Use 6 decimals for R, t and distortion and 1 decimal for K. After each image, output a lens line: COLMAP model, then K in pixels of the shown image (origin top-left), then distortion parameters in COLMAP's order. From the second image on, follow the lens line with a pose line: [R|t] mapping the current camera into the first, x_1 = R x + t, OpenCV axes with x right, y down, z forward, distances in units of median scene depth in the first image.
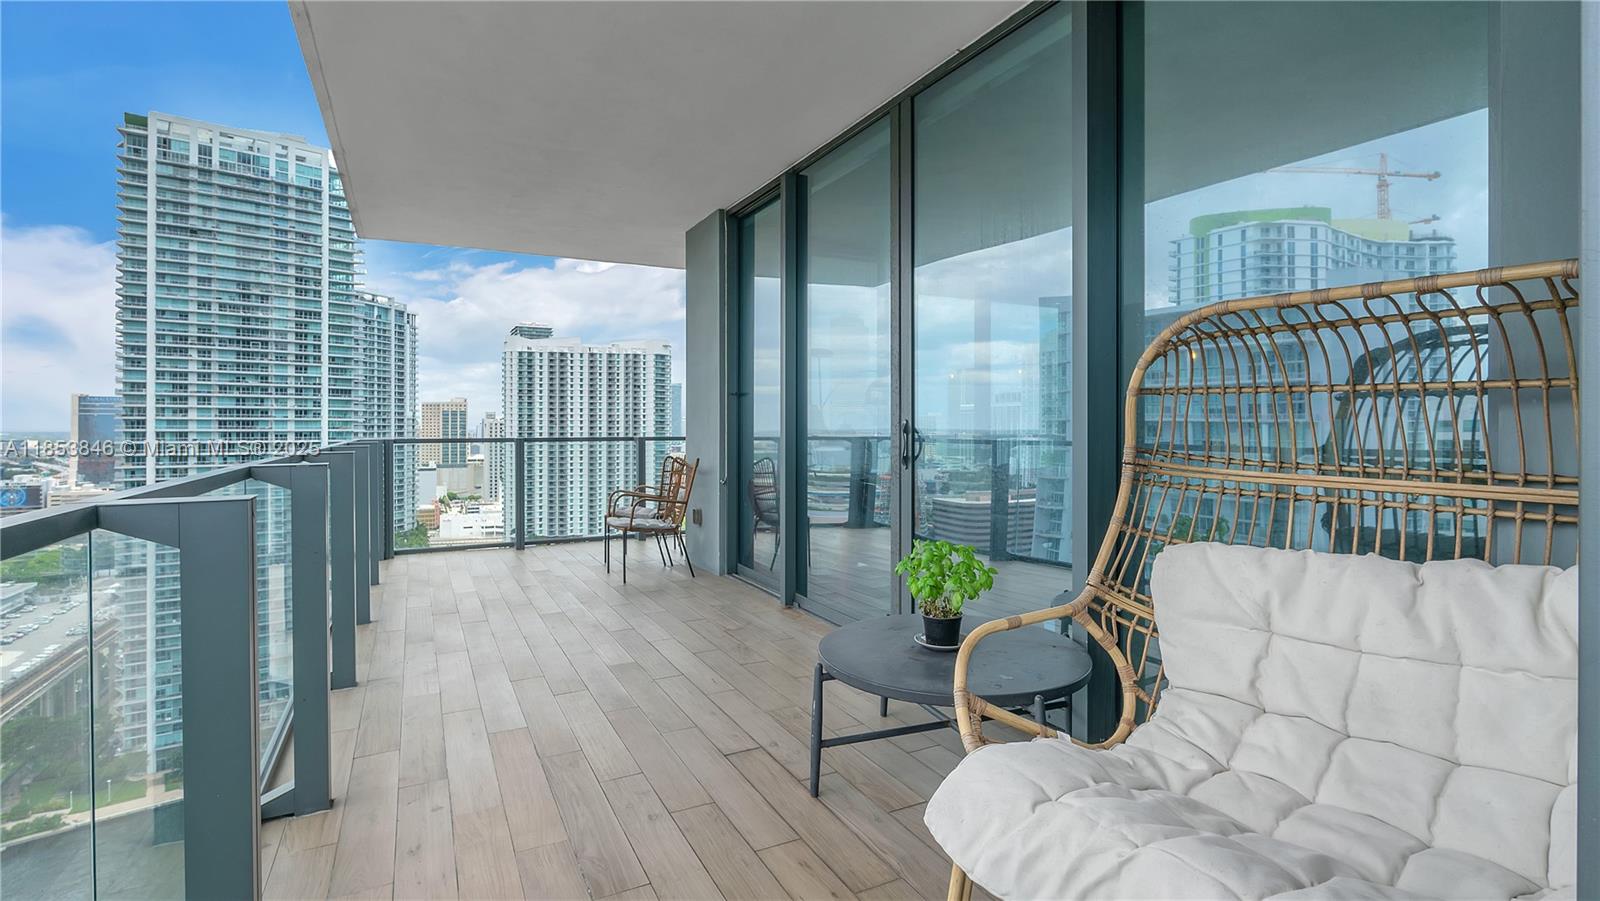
lens RADIAL K [[745.3, 0, 800.7], [0, 745.3, 427.8], [0, 0, 1]] dist [-0.004754, 0.001608]
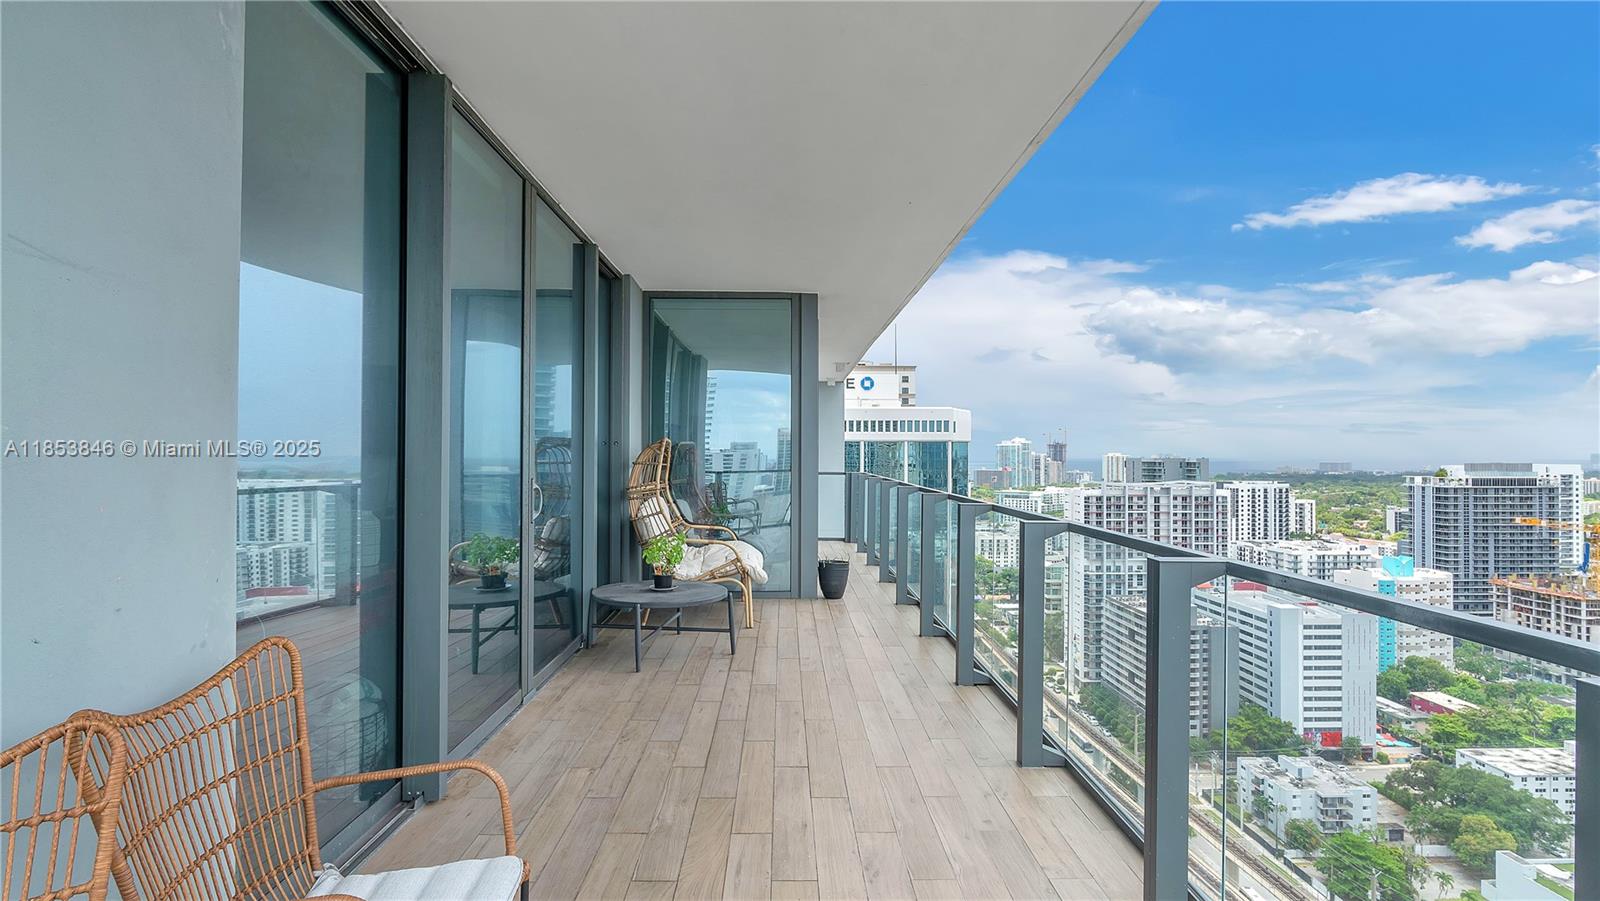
lens RADIAL K [[745.3, 0, 793.0], [0, 745.3, 459.9], [0, 0, 1]] dist [-0.004754, 0.001608]
pose [[-0.896784, -0.002452, 0.442462, -0.882428], [-0.002146, 0.999997, 0.001192, -0.056070], [-0.442464, 0.000119, -0.896786, 2.318177]]
